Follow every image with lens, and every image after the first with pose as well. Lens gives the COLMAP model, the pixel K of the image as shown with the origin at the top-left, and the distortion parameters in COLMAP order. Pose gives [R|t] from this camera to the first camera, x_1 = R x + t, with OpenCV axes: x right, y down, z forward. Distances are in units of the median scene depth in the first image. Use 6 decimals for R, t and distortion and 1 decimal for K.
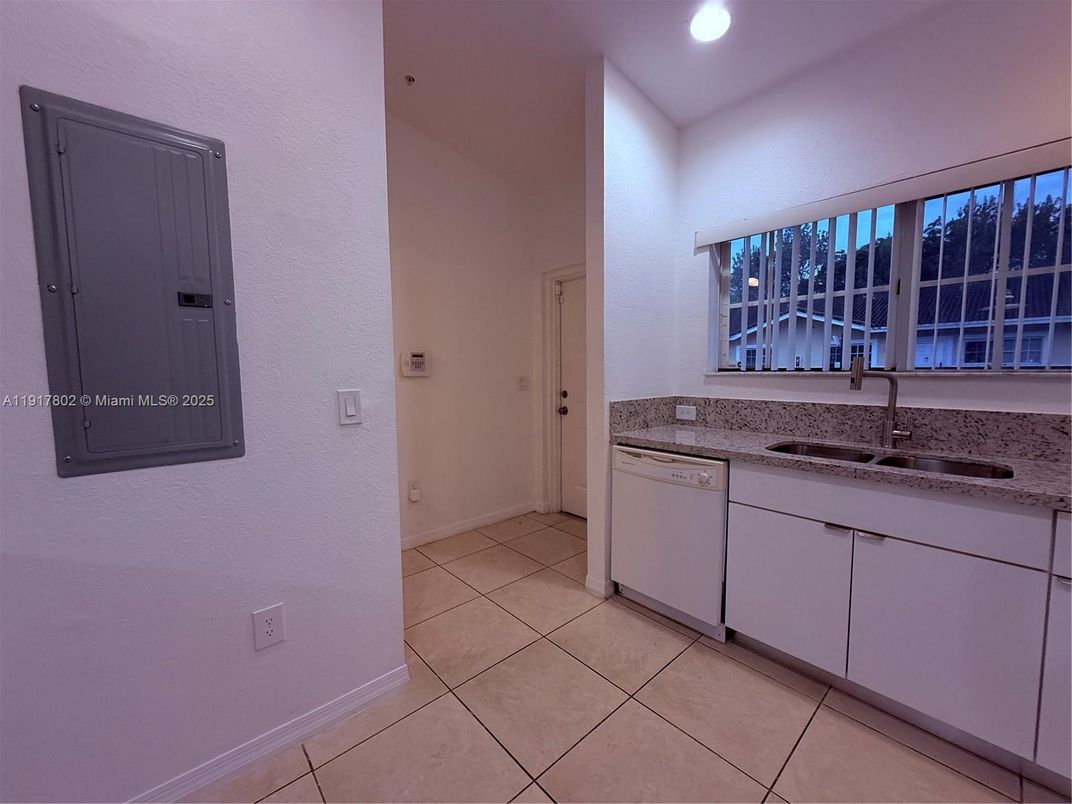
lens RADIAL K [[429.3, 0, 537.5], [0, 429.3, 403.7], [0, 0, 1]] dist [0.002533, -0.000032]
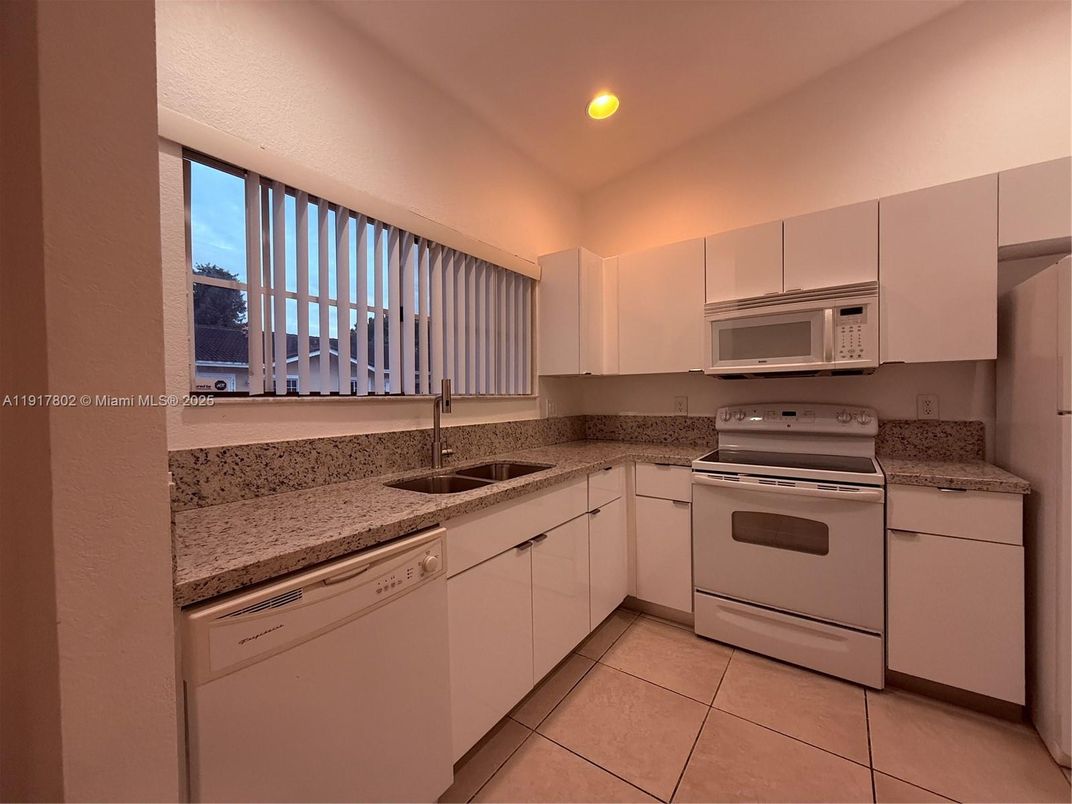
lens RADIAL K [[429.3, 0, 537.4], [0, 429.3, 398.4], [0, 0, 1]] dist [0.002533, -0.000032]
pose [[-0.226196, 0.002510, 0.974079, -0.221731], [0.089689, 0.995802, 0.018261, -0.054935], [-0.969944, 0.091495, -0.225472, 0.855680]]
